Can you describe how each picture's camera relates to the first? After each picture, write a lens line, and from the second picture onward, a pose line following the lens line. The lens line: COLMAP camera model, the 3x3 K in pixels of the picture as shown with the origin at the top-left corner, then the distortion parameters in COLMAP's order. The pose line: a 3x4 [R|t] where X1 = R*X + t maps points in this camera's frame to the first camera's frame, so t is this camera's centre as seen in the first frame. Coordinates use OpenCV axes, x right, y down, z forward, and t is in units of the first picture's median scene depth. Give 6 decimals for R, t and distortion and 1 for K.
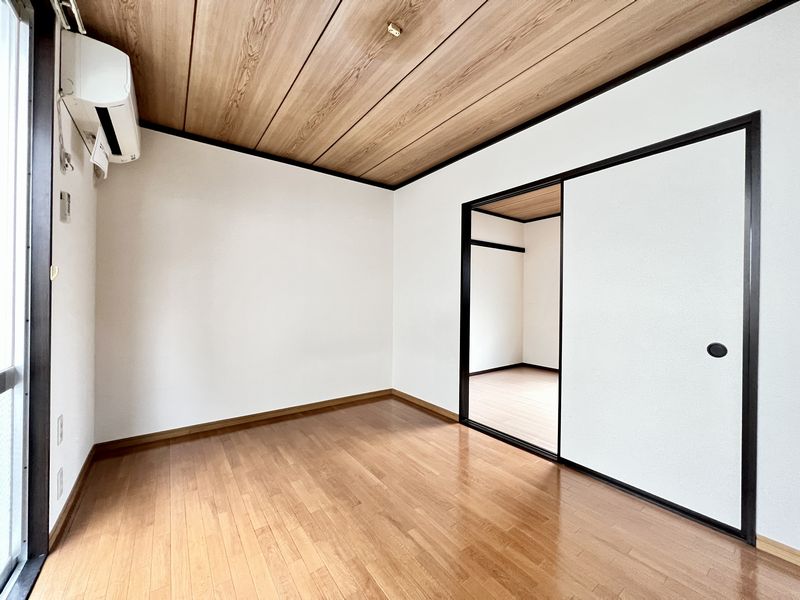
lens RADIAL K [[319.6, 0, 398.1], [0, 319.6, 299.3], [0, 0, 1]] dist [-0.000393, -0.000232]
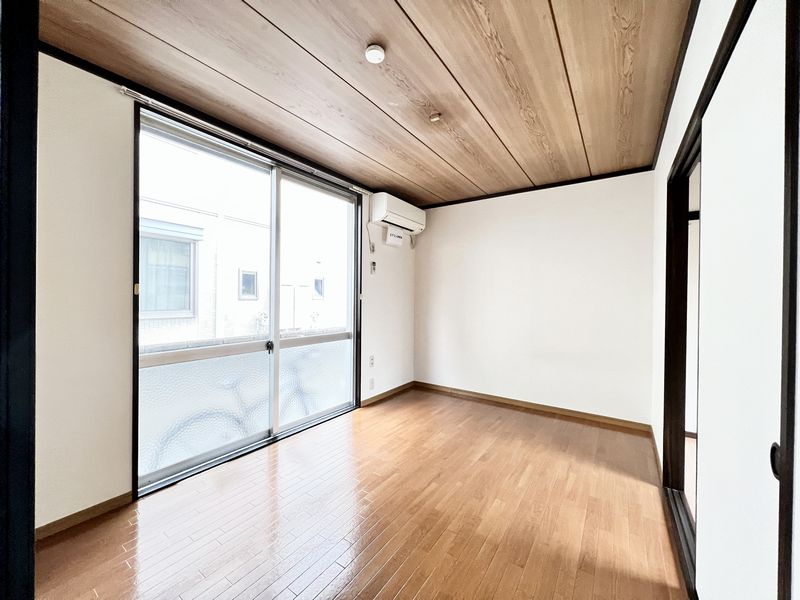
lens RADIAL K [[319.6, 0, 398.1], [0, 319.6, 299.3], [0, 0, 1]] dist [-0.000393, -0.000232]
pose [[0.331285, -0.001452, -0.943530, 0.935184], [-0.008509, 0.999954, -0.004527, -0.033289], [0.943492, 0.009528, 0.331257, 0.294904]]
